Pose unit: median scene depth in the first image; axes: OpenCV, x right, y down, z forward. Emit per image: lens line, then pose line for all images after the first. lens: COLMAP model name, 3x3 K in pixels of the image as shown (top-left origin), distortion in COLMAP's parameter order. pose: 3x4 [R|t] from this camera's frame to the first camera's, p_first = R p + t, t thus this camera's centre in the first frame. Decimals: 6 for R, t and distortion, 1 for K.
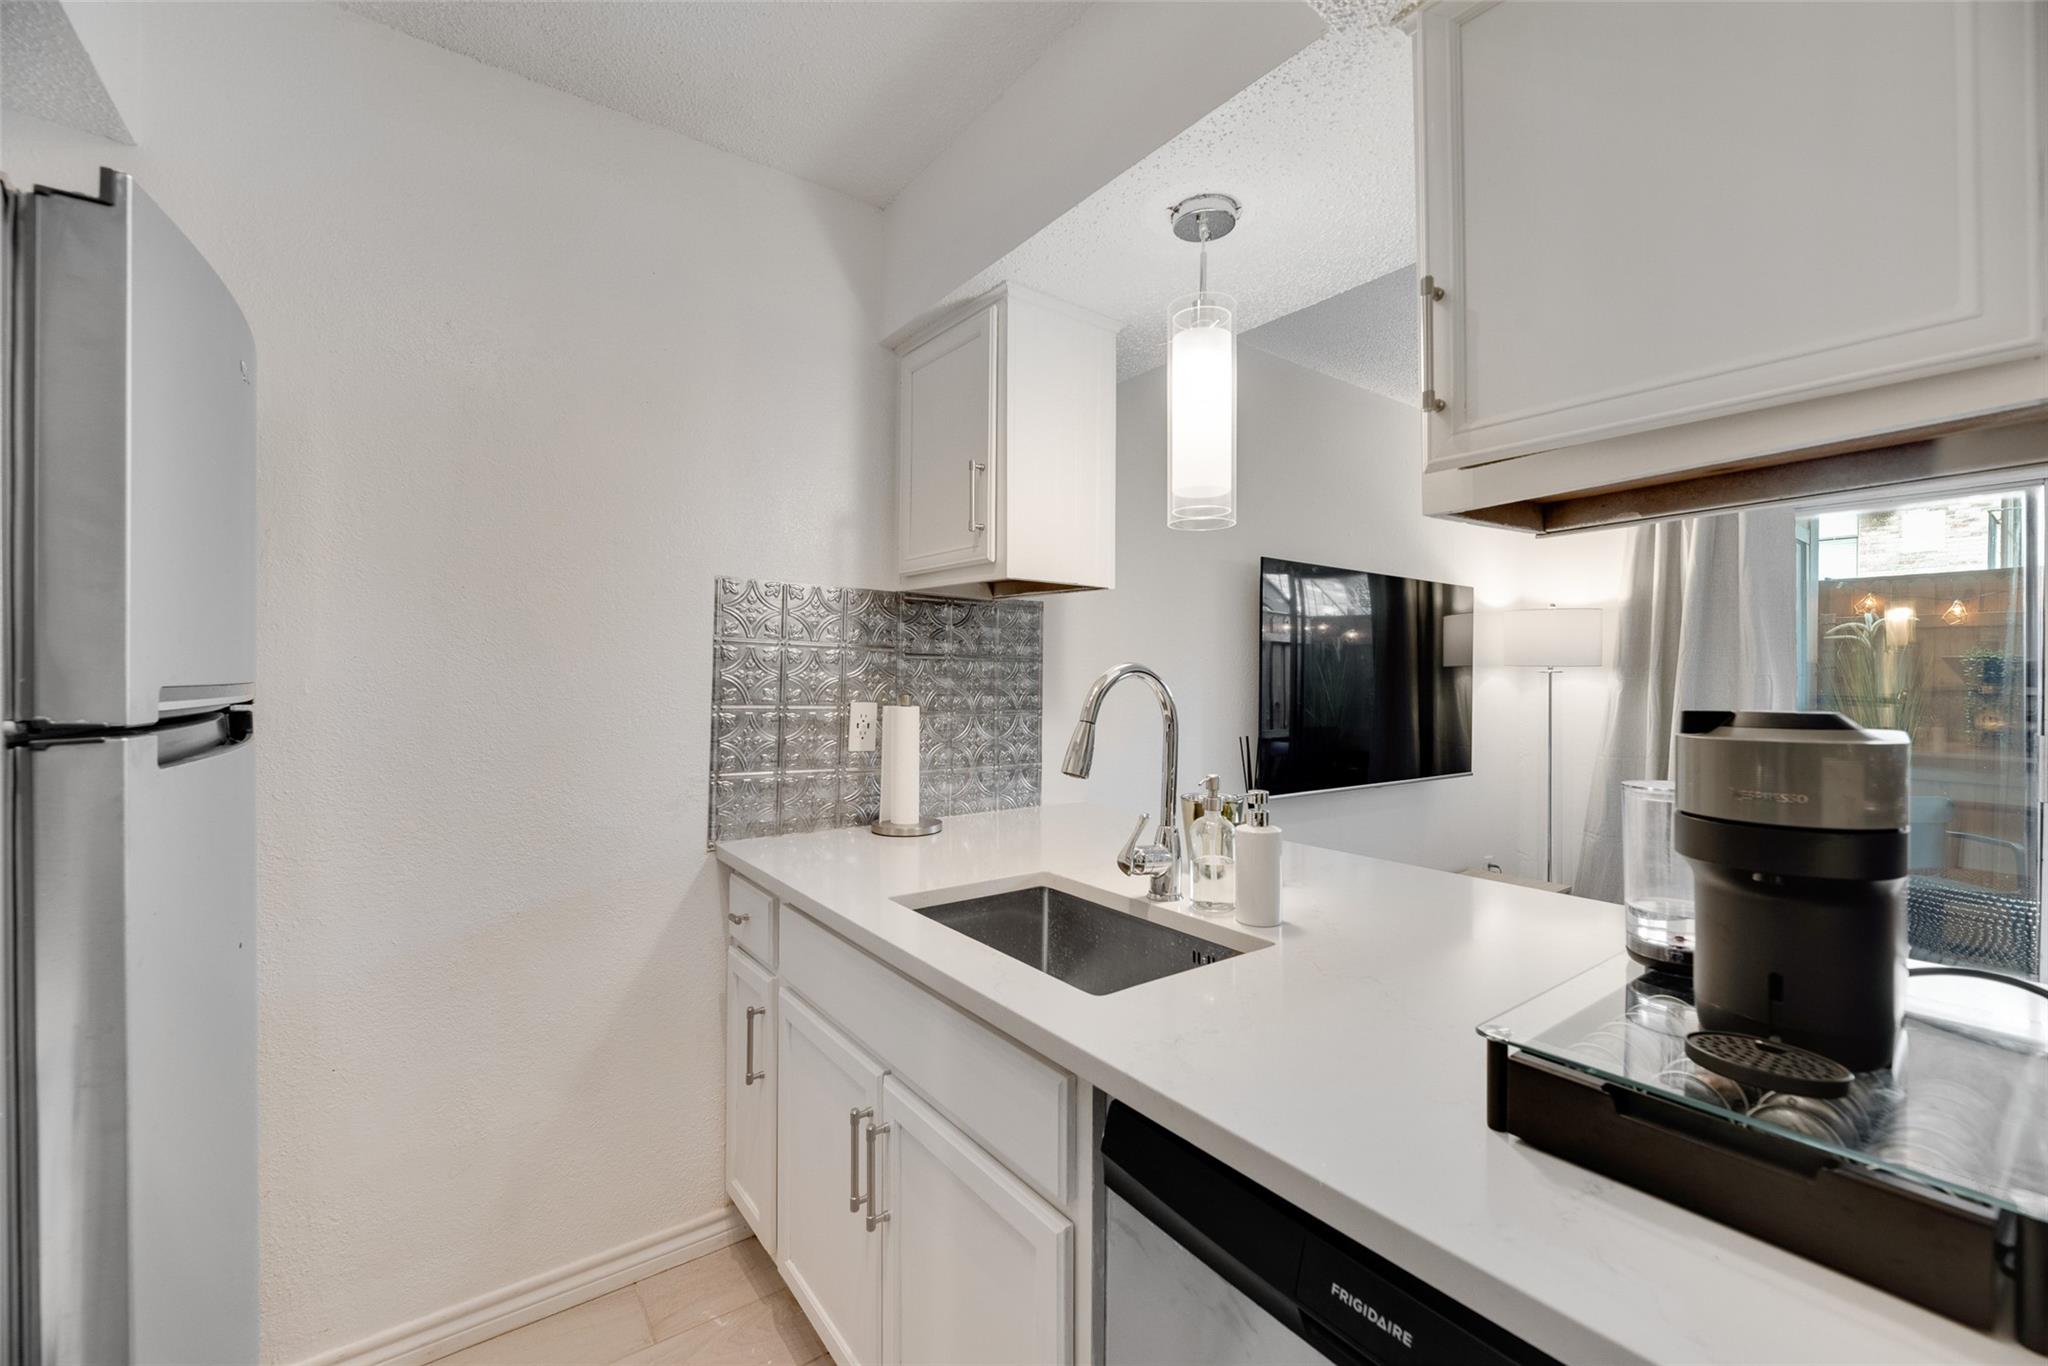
lens RADIAL K [[834.0, 0, 1026.3], [0, 834.0, 675.4], [0, 0, 1]] dist [-0.002625, -0.000795]
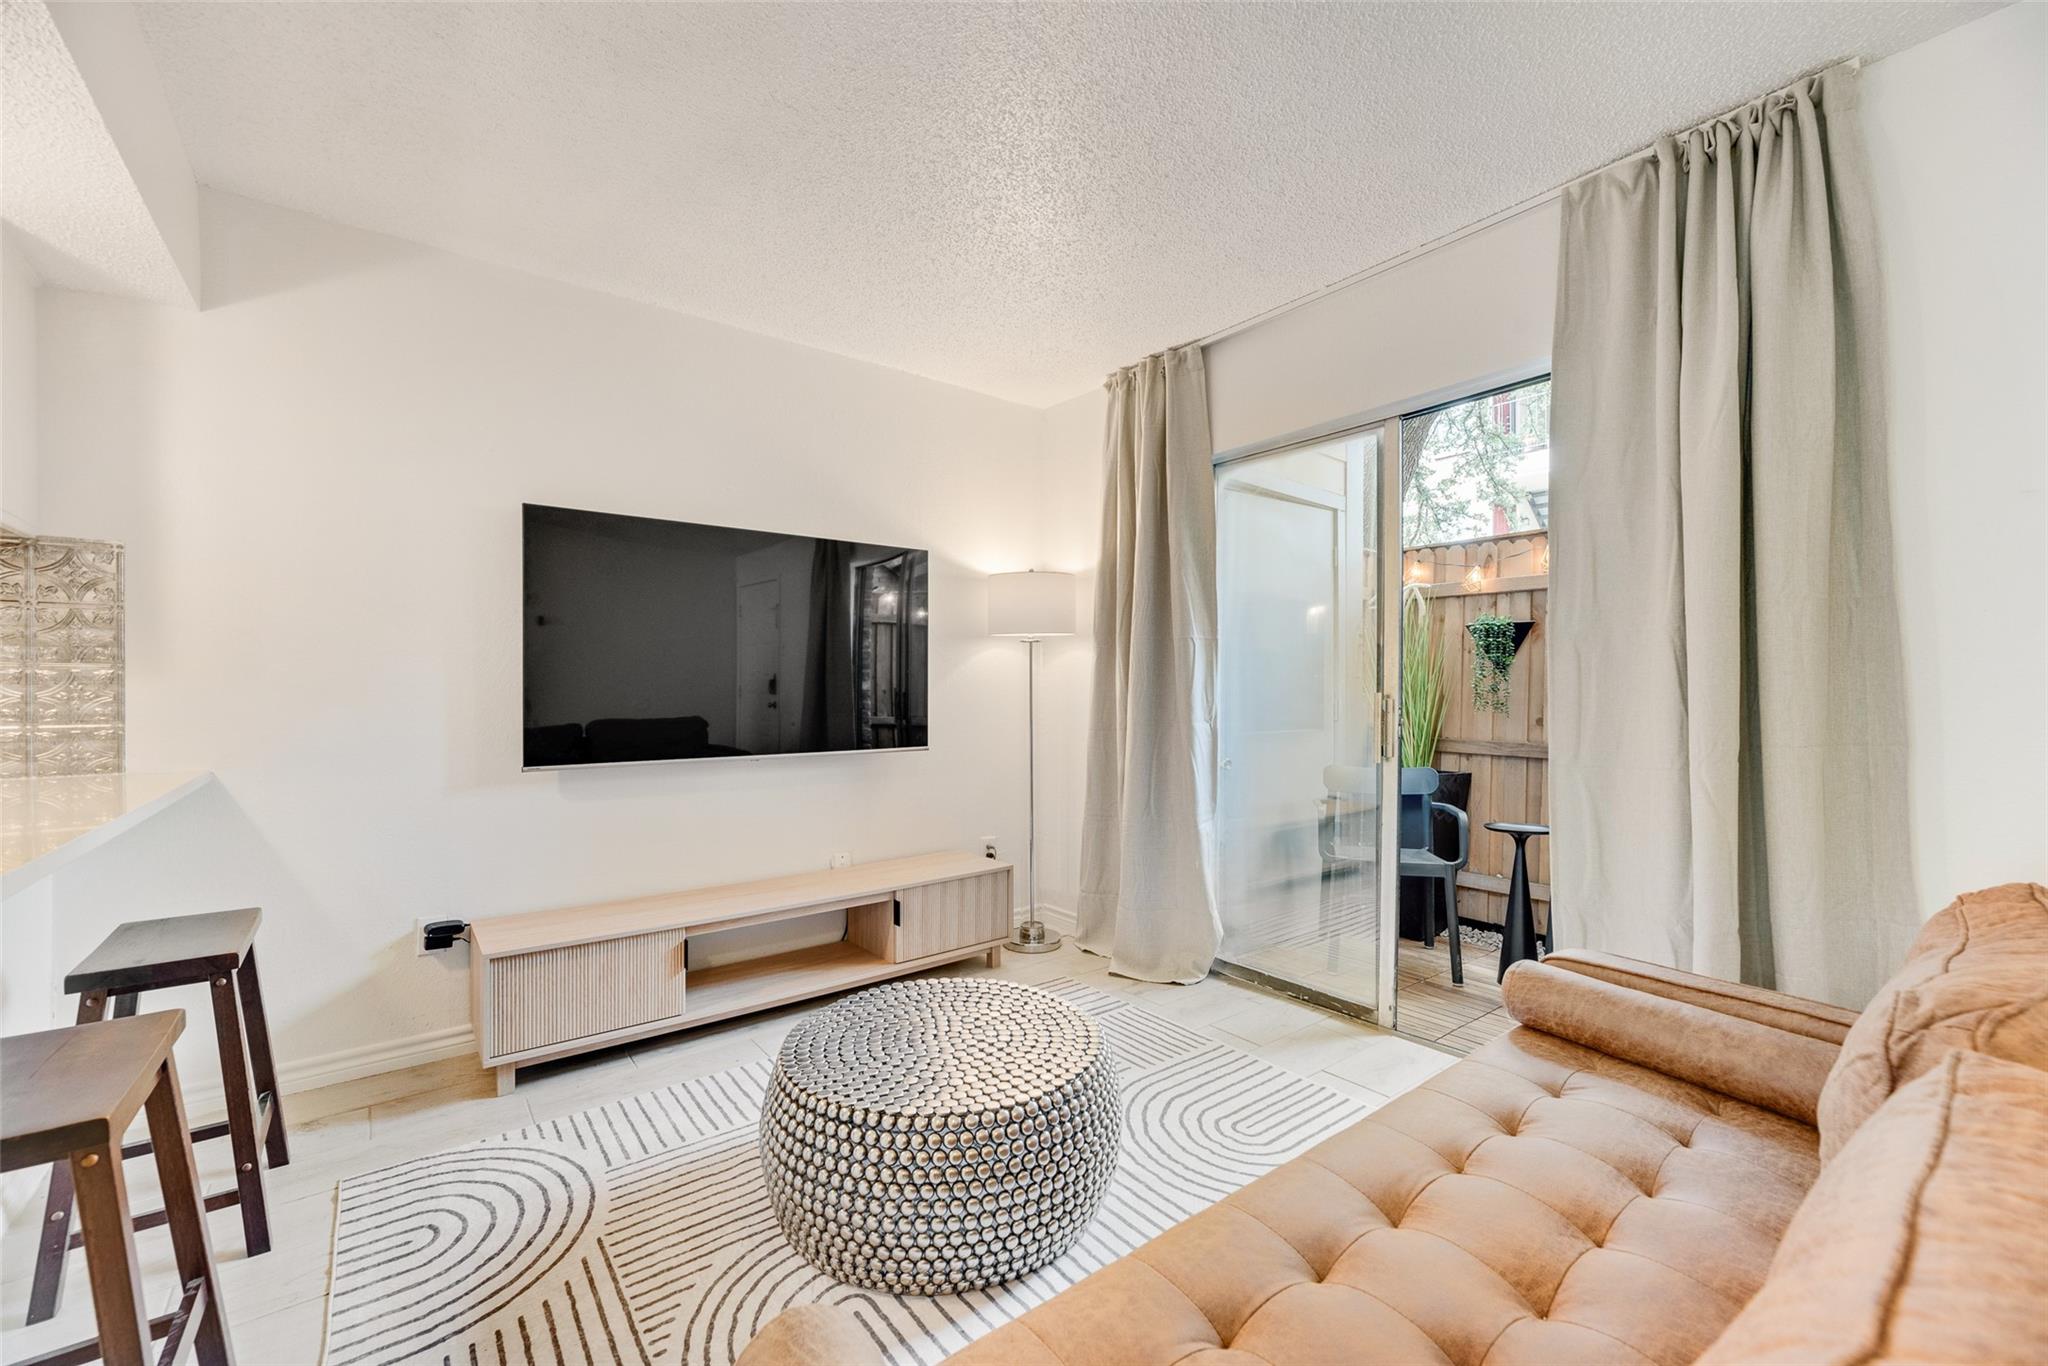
lens RADIAL K [[834.0, 0, 1022.1], [0, 834.0, 681.3], [0, 0, 1]] dist [-0.002625, -0.000795]
pose [[0.999399, -0.007971, 0.033735, 1.220203], [0.008010, 0.999967, -0.001014, 0.087312], [-0.033726, 0.001284, 0.999430, 0.103750]]
